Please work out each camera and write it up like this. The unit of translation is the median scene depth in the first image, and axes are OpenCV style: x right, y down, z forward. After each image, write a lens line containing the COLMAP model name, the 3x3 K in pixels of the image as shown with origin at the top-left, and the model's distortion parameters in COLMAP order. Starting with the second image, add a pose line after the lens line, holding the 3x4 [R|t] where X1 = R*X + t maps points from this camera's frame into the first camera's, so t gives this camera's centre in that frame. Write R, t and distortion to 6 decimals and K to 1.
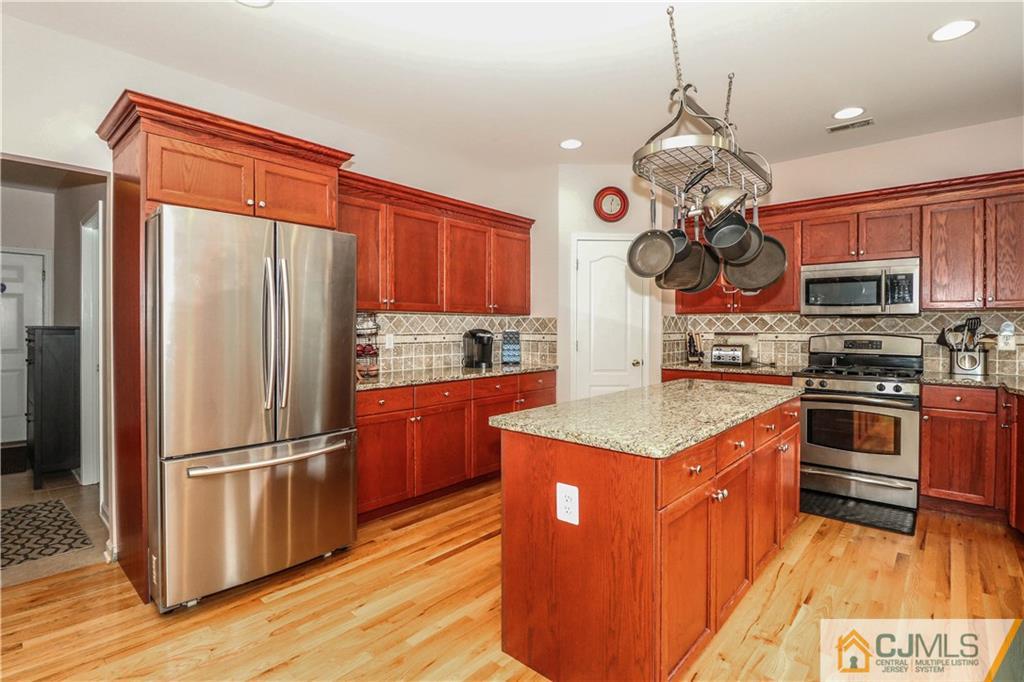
lens RADIAL K [[491.7, 0, 495.2], [0, 491.7, 337.5], [0, 0, 1]] dist [-0.005206, -0.007318]
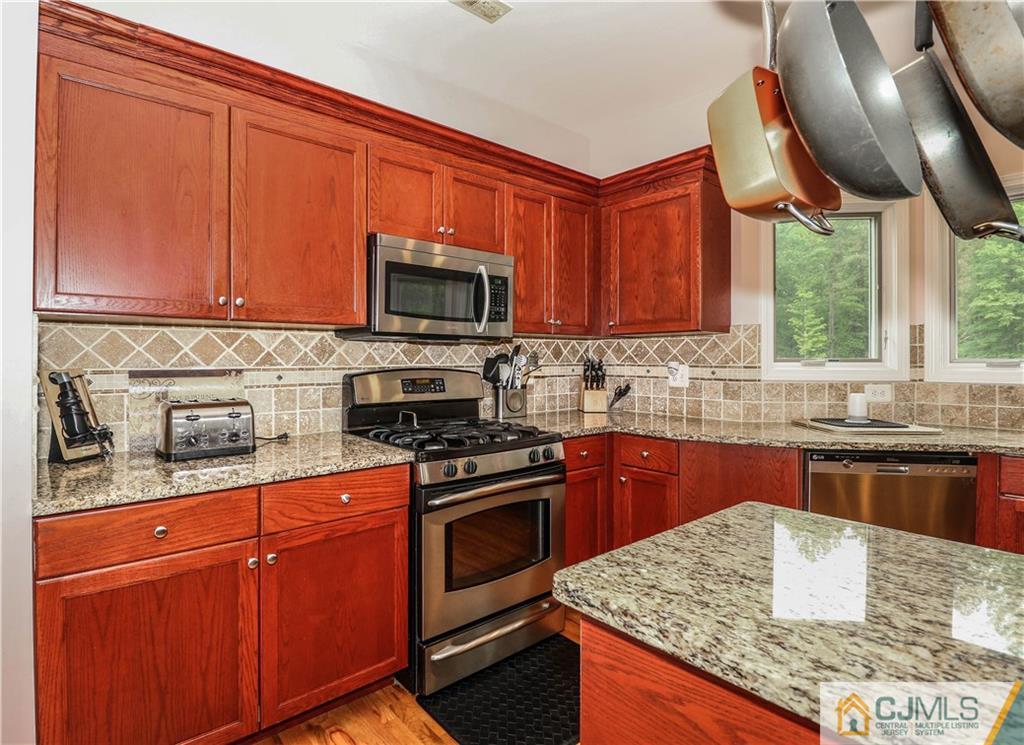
lens RADIAL K [[524.0, 0, 454.1], [0, 524.0, 364.1], [0, 0, 1]] dist [-0.014528, -0.001489]
pose [[0.133962, -0.013294, 0.990897, 0.119167], [0.020602, 0.999731, 0.010628, -0.020473], [-0.990772, 0.018991, 0.134200, 0.962623]]
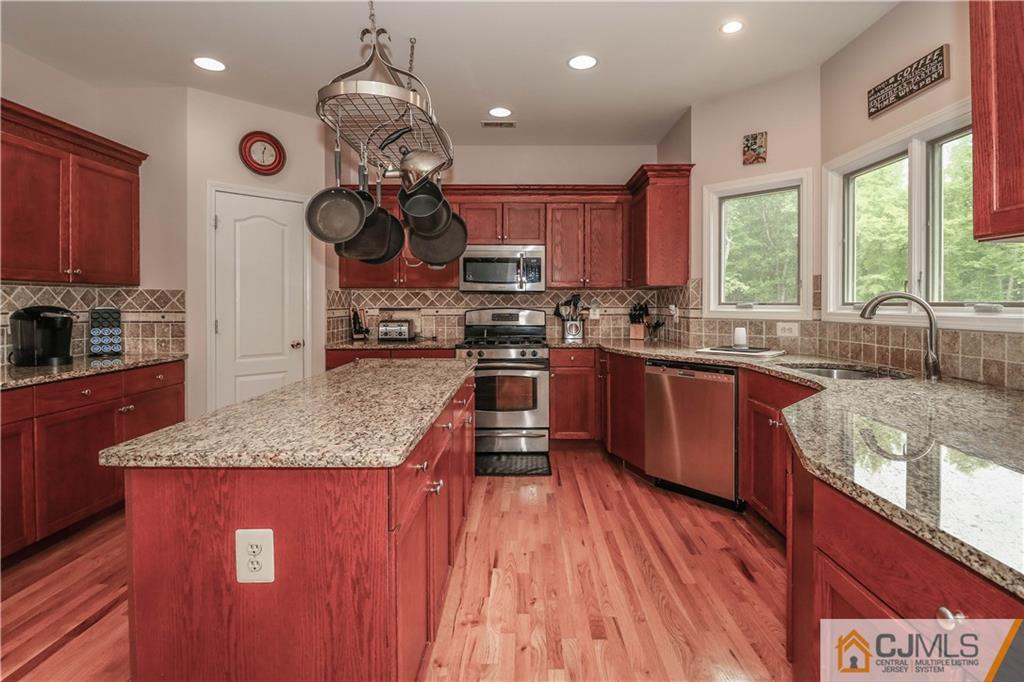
lens RADIAL K [[491.7, 0, 510.9], [0, 491.7, 306.7], [0, 0, 1]] dist [-0.005206, -0.007318]
pose [[0.723754, -0.007262, 0.690020, -0.044641], [0.016457, 0.999842, -0.006739, -0.002485], [-0.689862, 0.016233, 0.723759, 0.166434]]
